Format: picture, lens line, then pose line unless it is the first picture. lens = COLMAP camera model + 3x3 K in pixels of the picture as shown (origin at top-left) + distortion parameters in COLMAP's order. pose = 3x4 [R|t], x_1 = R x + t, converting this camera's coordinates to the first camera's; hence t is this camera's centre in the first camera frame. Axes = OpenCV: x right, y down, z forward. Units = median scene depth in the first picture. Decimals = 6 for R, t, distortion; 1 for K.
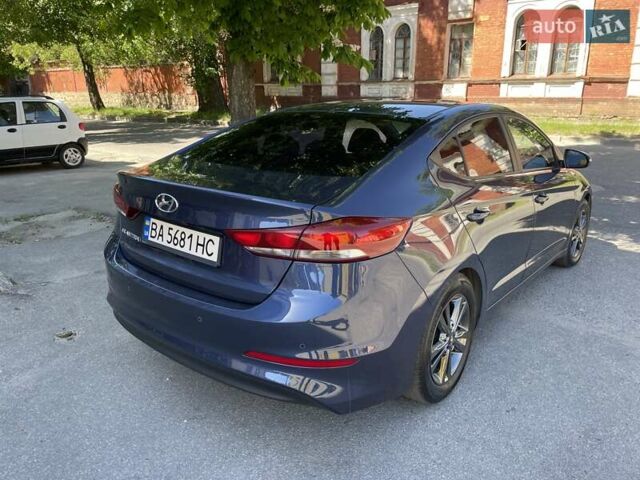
lens RADIAL K [[482.1, 0, 322.8], [0, 482.1, 241.3], [0, 0, 1]] dist [0.079662, -0.097911]
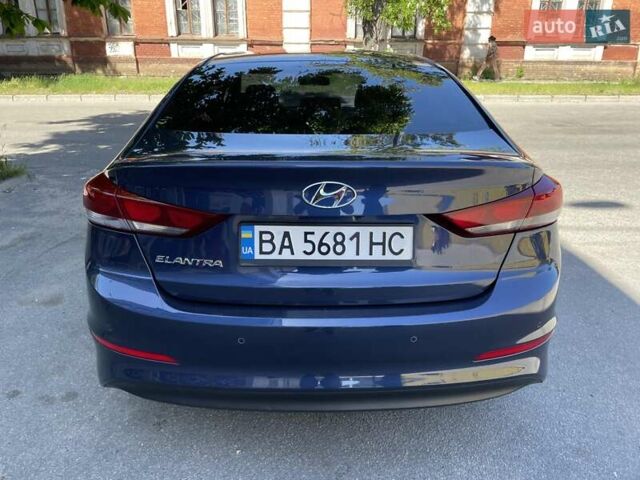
lens RADIAL K [[482.1, 0, 324.0], [0, 482.1, 237.8], [0, 0, 1]] dist [0.079662, -0.097911]
pose [[0.768054, -0.219553, 0.601572, -0.677655], [0.180816, 0.975519, 0.125175, -0.096503], [-0.614328, 0.012633, 0.788950, 0.429979]]
